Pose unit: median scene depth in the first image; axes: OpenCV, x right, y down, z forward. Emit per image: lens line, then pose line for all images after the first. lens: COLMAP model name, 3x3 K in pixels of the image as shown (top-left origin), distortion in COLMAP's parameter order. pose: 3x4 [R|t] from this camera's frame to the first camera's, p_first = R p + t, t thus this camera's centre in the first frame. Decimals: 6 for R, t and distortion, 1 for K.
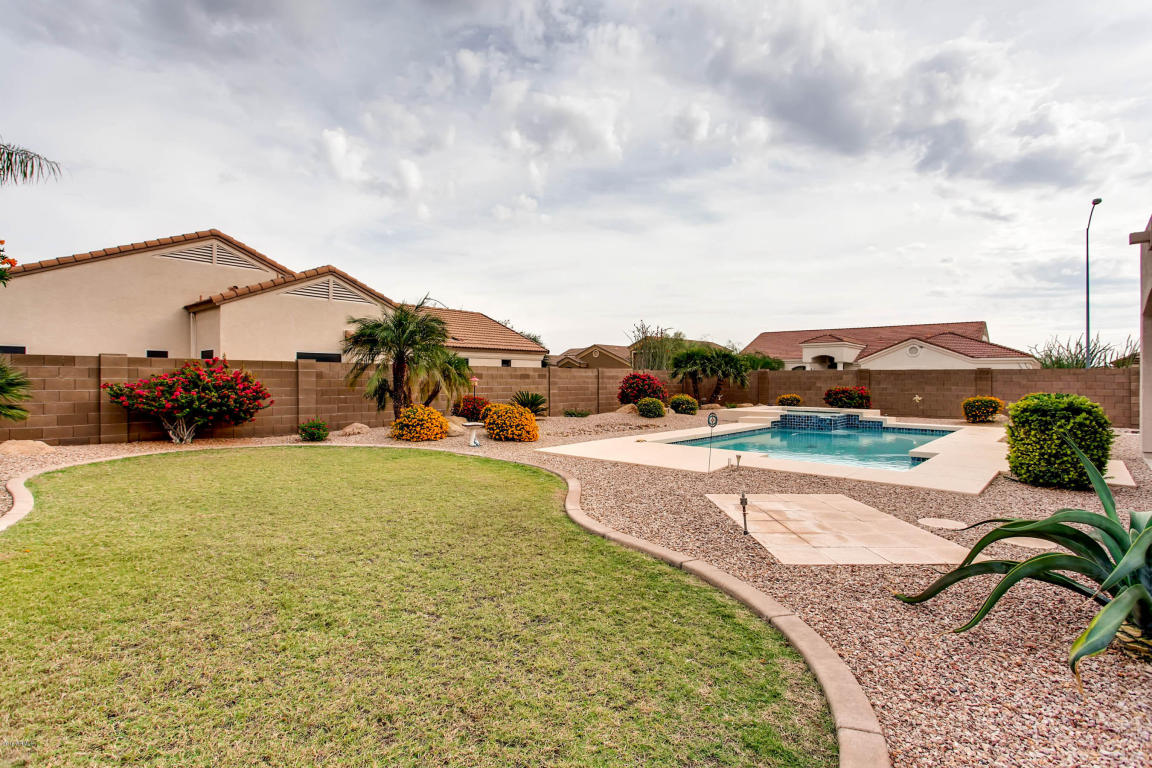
lens RADIAL K [[559.7, 0, 572.7], [0, 559.7, 374.0], [0, 0, 1]] dist [0.000049, 0.000184]
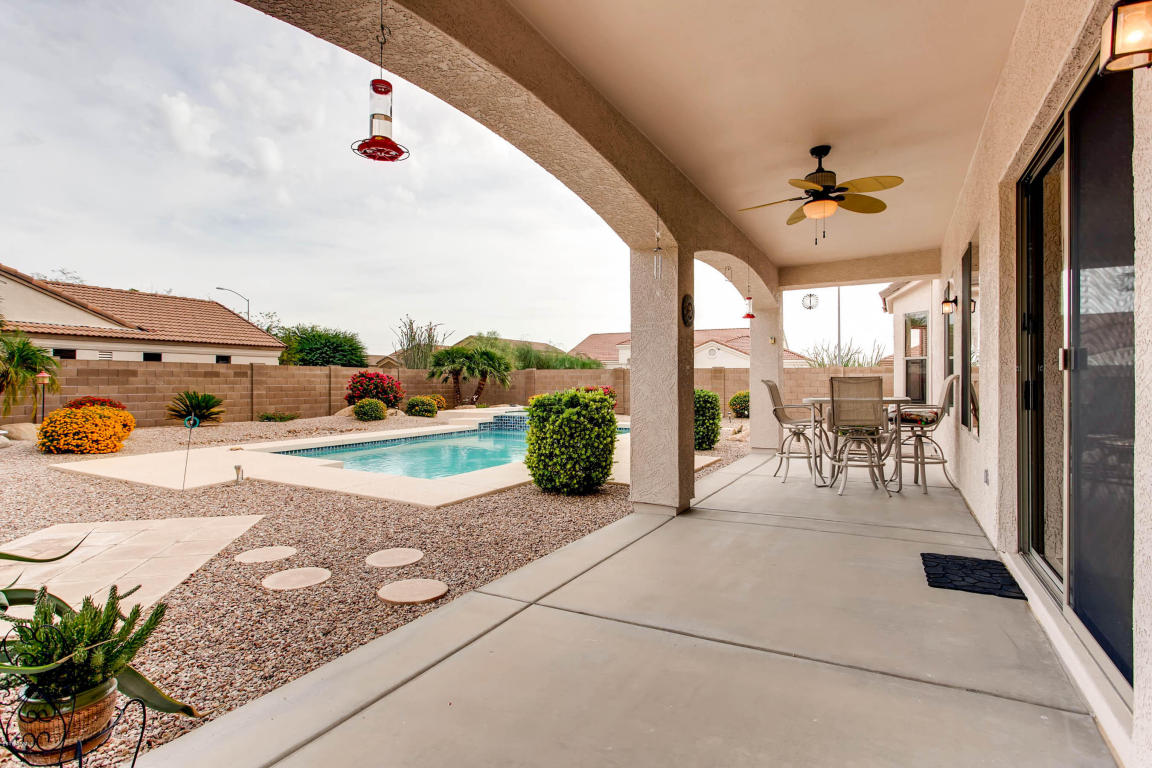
lens RADIAL K [[573.3, 0, 576.0], [0, 573.3, 384.0], [0, 0, 1]] dist [-0.015078, 0.000021]
pose [[0.974002, -0.001828, 0.226531, 0.260841], [-0.000999, 0.999923, 0.012361, 0.008129], [-0.226536, -0.012266, 0.973926, 0.046032]]
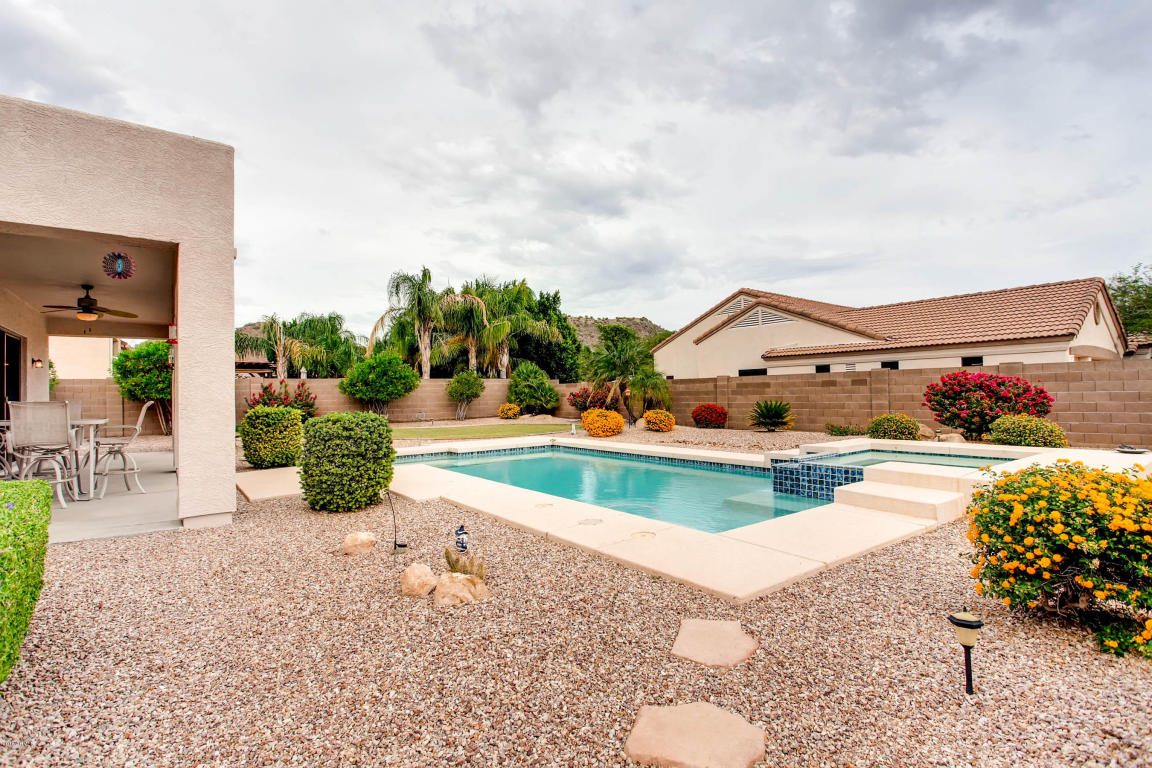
lens RADIAL K [[556.3, 0, 576.0], [0, 556.3, 384.0], [0, 0, 1]] dist [-0.000177, -0.000137]
pose [[-0.192056, -0.016088, -0.981252, 0.845455], [0.027443, 0.999387, -0.021757, 0.013360], [0.981000, -0.031107, -0.191497, 0.810715]]
